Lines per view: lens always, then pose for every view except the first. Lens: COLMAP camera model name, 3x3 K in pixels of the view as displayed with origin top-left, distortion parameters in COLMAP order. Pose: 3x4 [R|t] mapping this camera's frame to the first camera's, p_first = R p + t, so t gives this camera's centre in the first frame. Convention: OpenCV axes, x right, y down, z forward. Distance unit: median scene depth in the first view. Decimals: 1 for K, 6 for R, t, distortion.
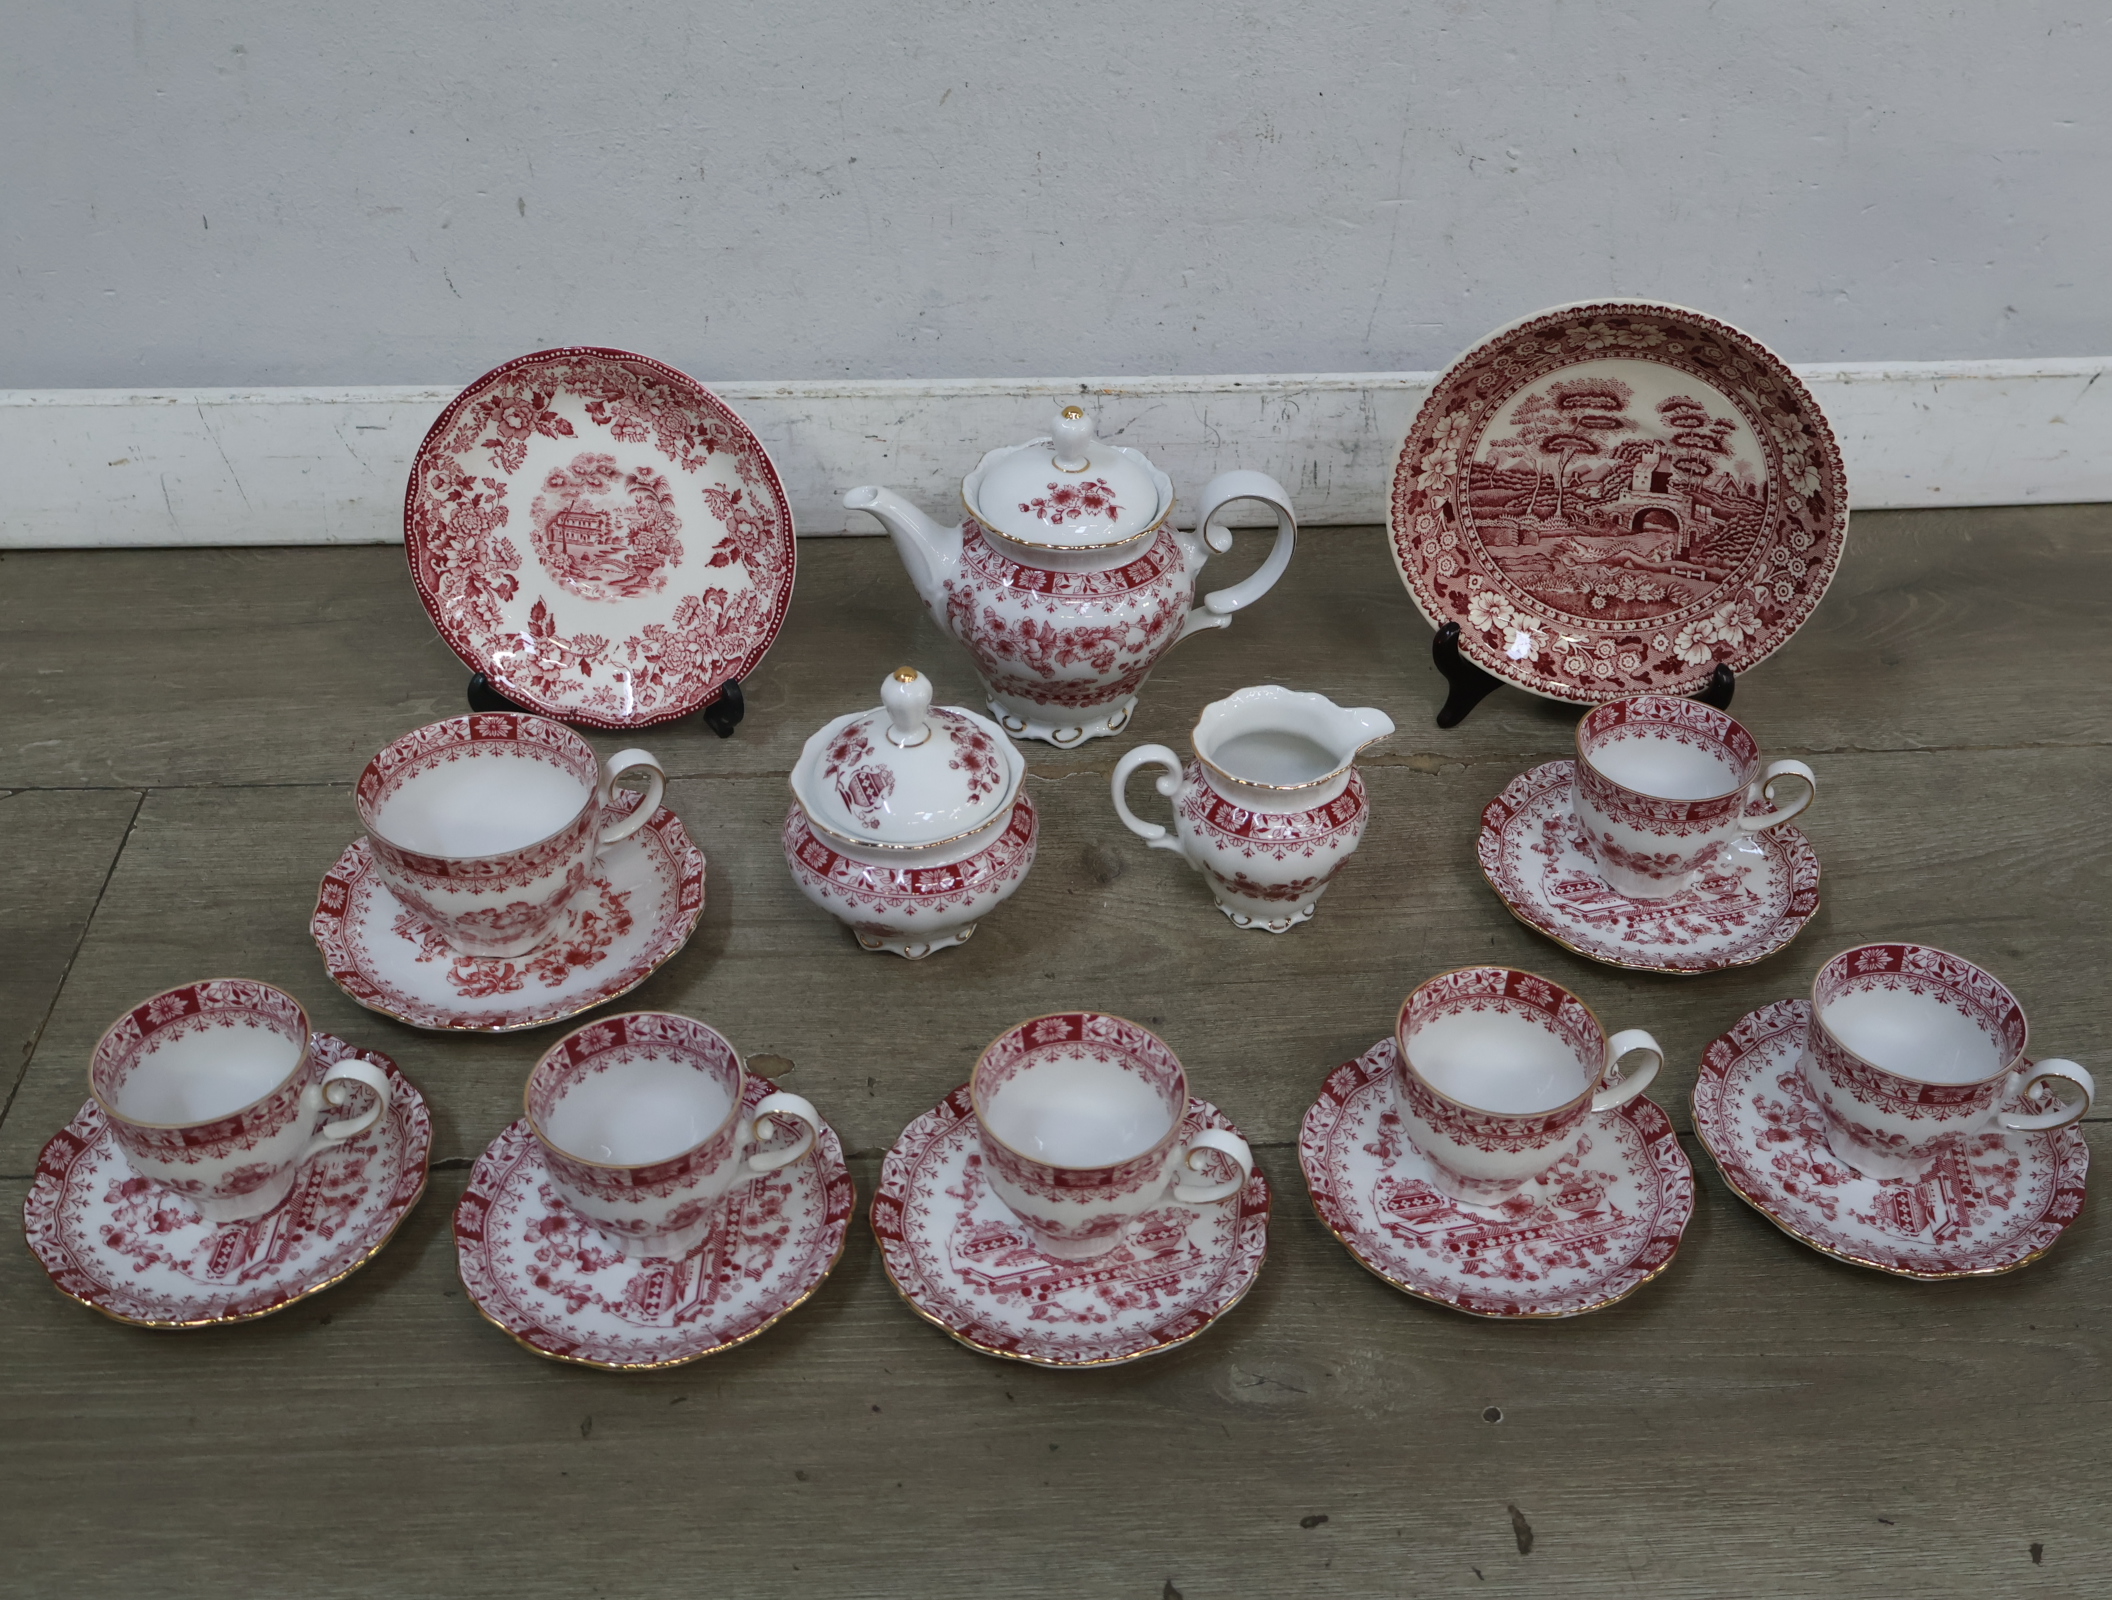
lens RADIAL K [[2292.9, 0, 1050.1], [0, 2292.9, 808.9], [0, 0, 1]] dist [0.004444, 0.000000]
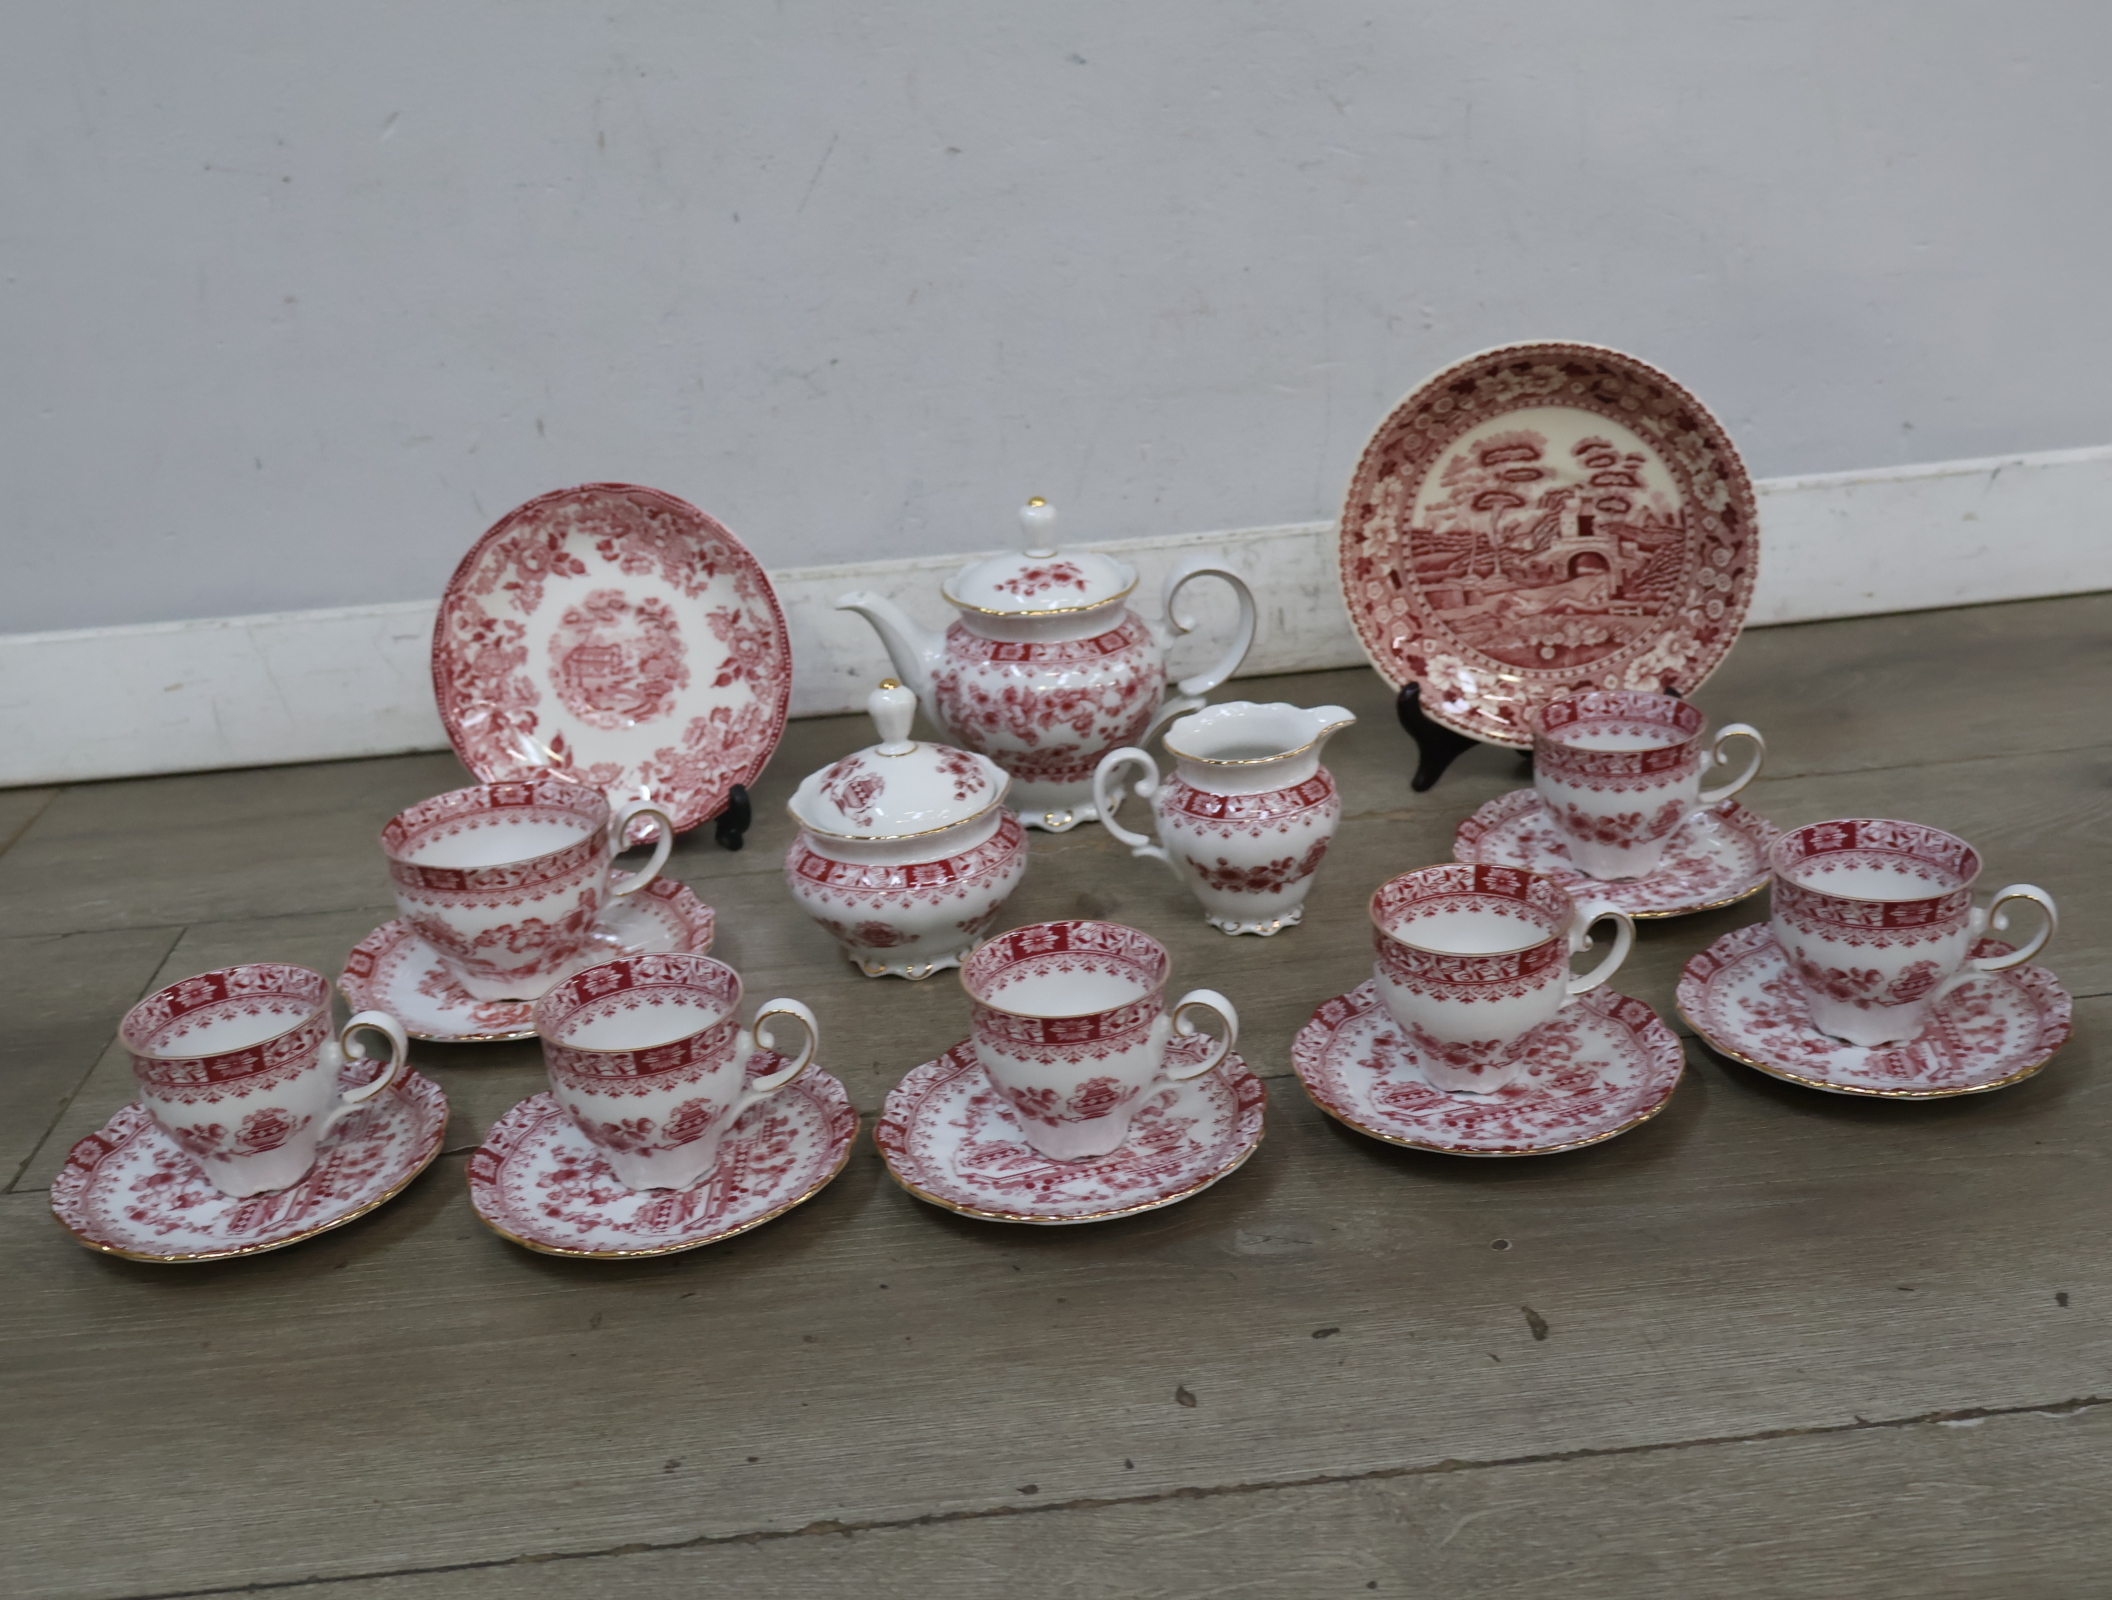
lens RADIAL K [[2292.9, 0, 1046.8], [0, 2292.9, 799.2], [0, 0, 1]] dist [0.004444, 0.000000]
pose [[0.996723, -0.078648, -0.018893, 0.023491], [0.070531, 0.959434, -0.272970, 0.257366], [0.039595, 0.270743, 0.961837, -0.012709]]
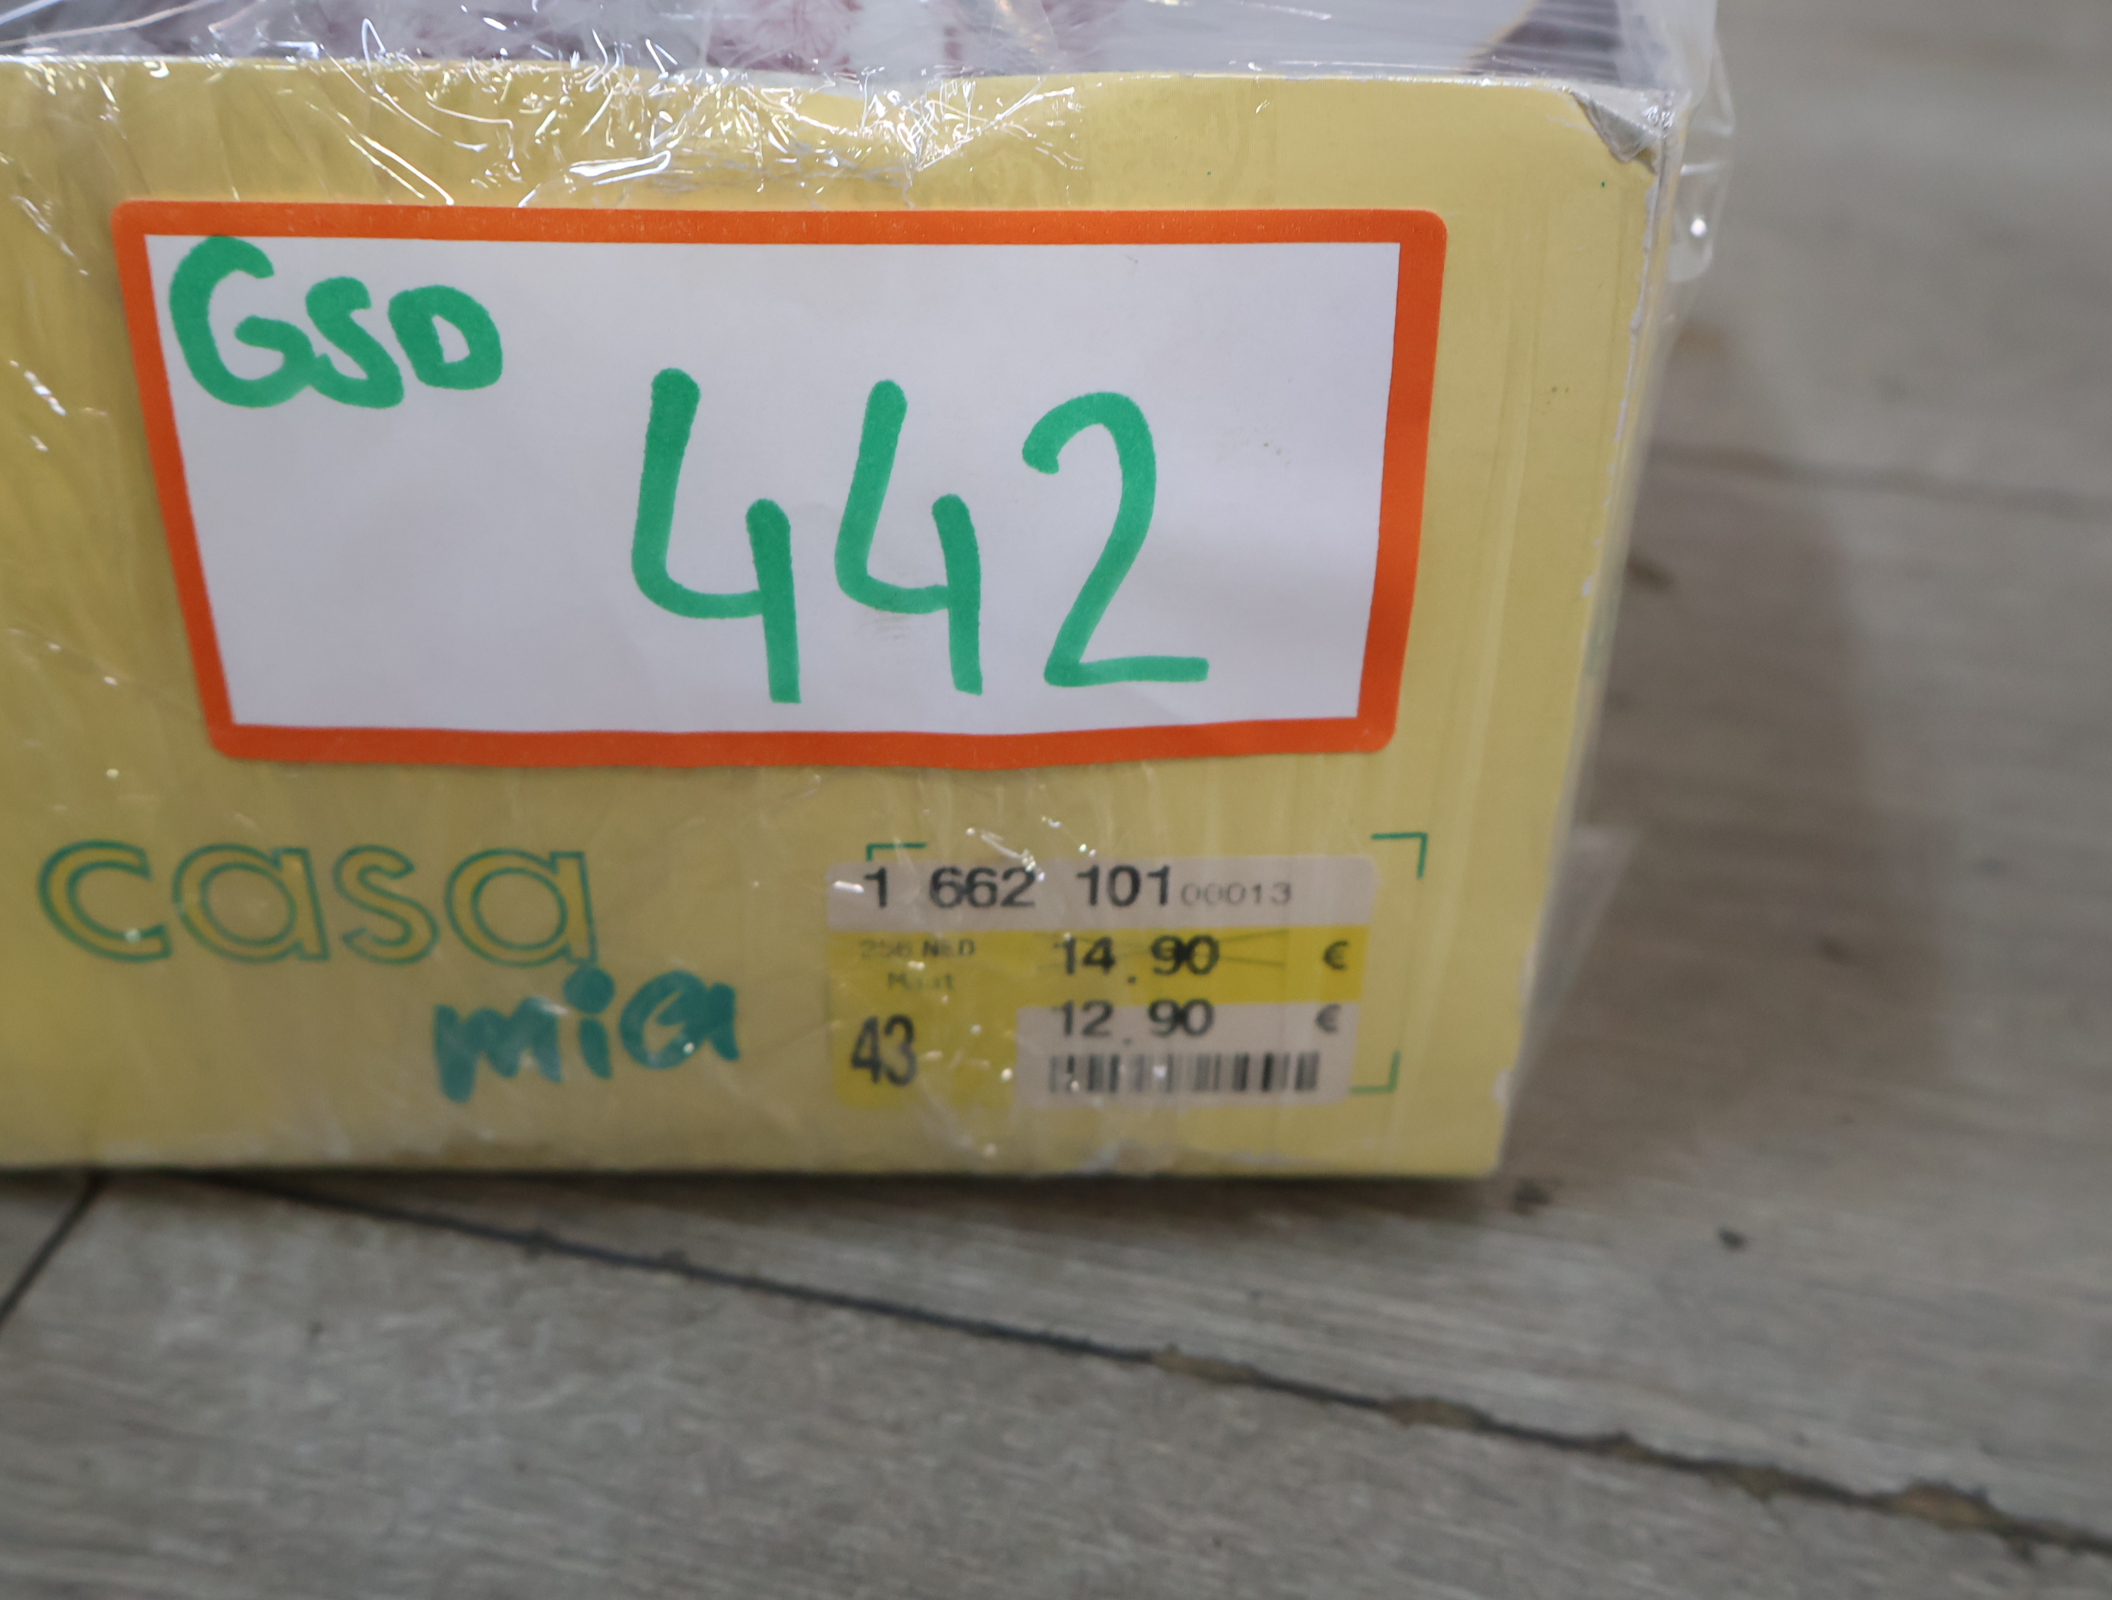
lens RADIAL K [[2292.9, 0, 1052.7], [0, 2292.9, 812.8], [0, 0, 1]] dist [0.004444, 0.000000]
pose [[0.966841, 0.176628, -0.184448, -0.130966], [-0.177753, 0.984019, 0.010555, 0.213919], [0.183364, 0.022581, 0.982786, 0.408542]]
